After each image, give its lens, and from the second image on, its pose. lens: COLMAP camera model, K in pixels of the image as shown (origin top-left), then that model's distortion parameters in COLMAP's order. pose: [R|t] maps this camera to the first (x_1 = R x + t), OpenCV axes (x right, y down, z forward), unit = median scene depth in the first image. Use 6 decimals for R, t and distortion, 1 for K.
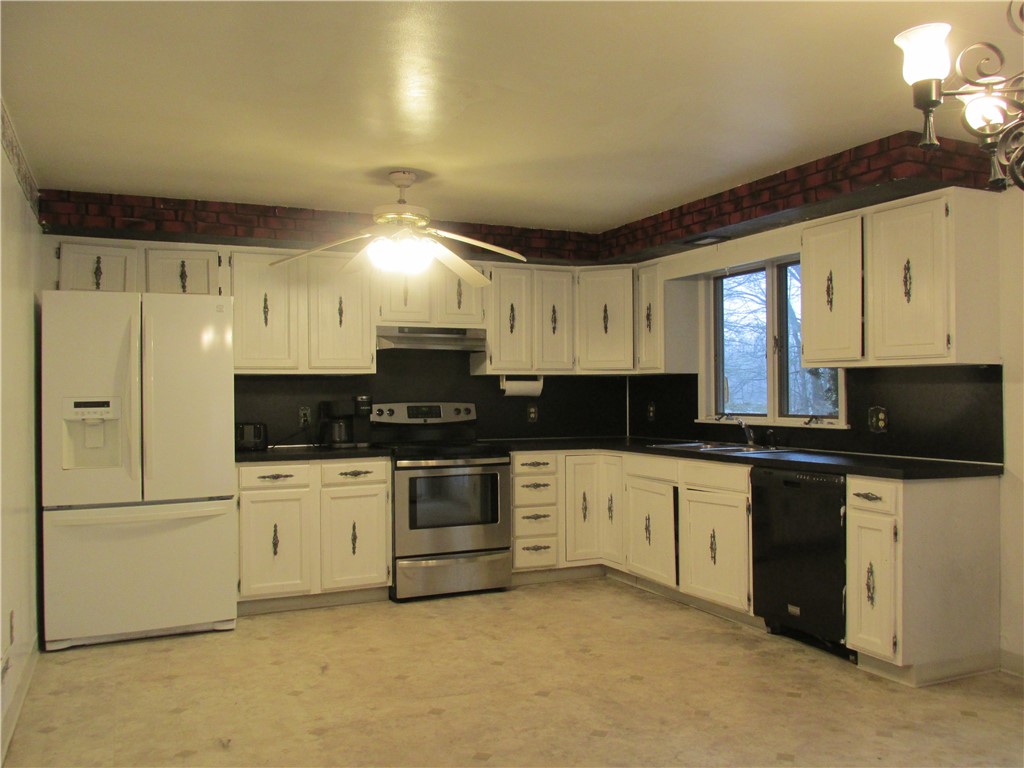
lens RADIAL K [[854.7, 0, 512.5], [0, 854.7, 385.7], [0, 0, 1]] dist [-0.021963, -0.006676]
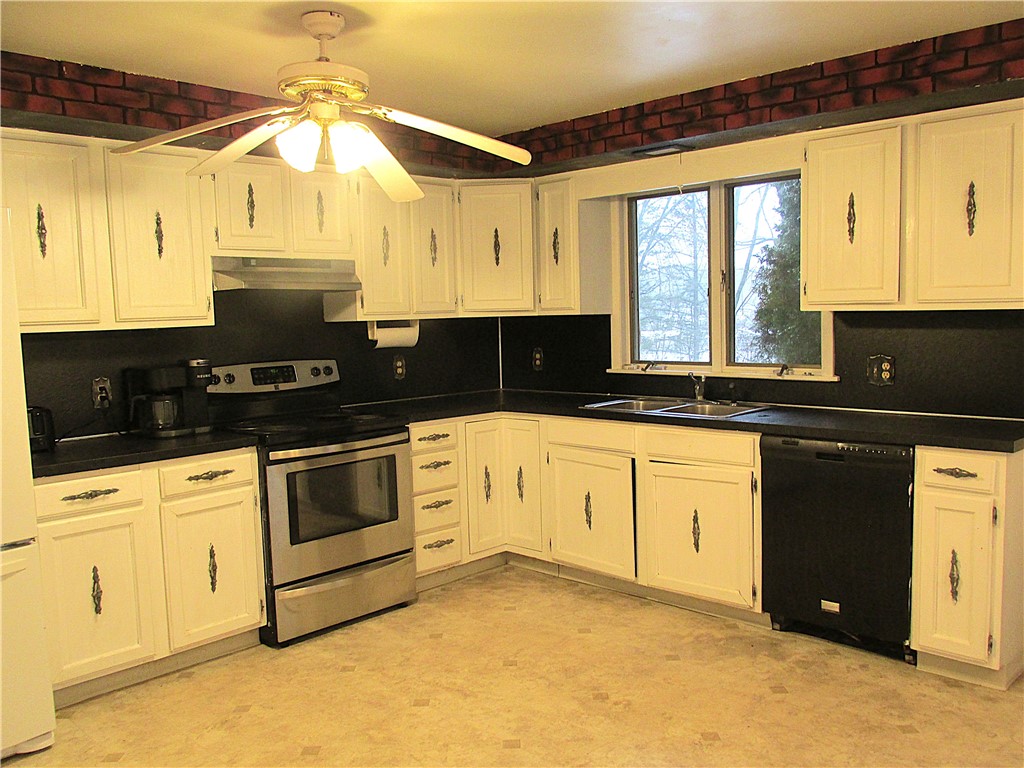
lens RADIAL K [[854.7, 0, 511.1], [0, 854.7, 386.5], [0, 0, 1]] dist [-0.021963, -0.006676]
pose [[0.933203, -0.050216, 0.355825, -0.201074], [0.017777, 0.995427, 0.093858, -0.027909], [-0.358911, -0.081263, 0.929828, 0.292662]]
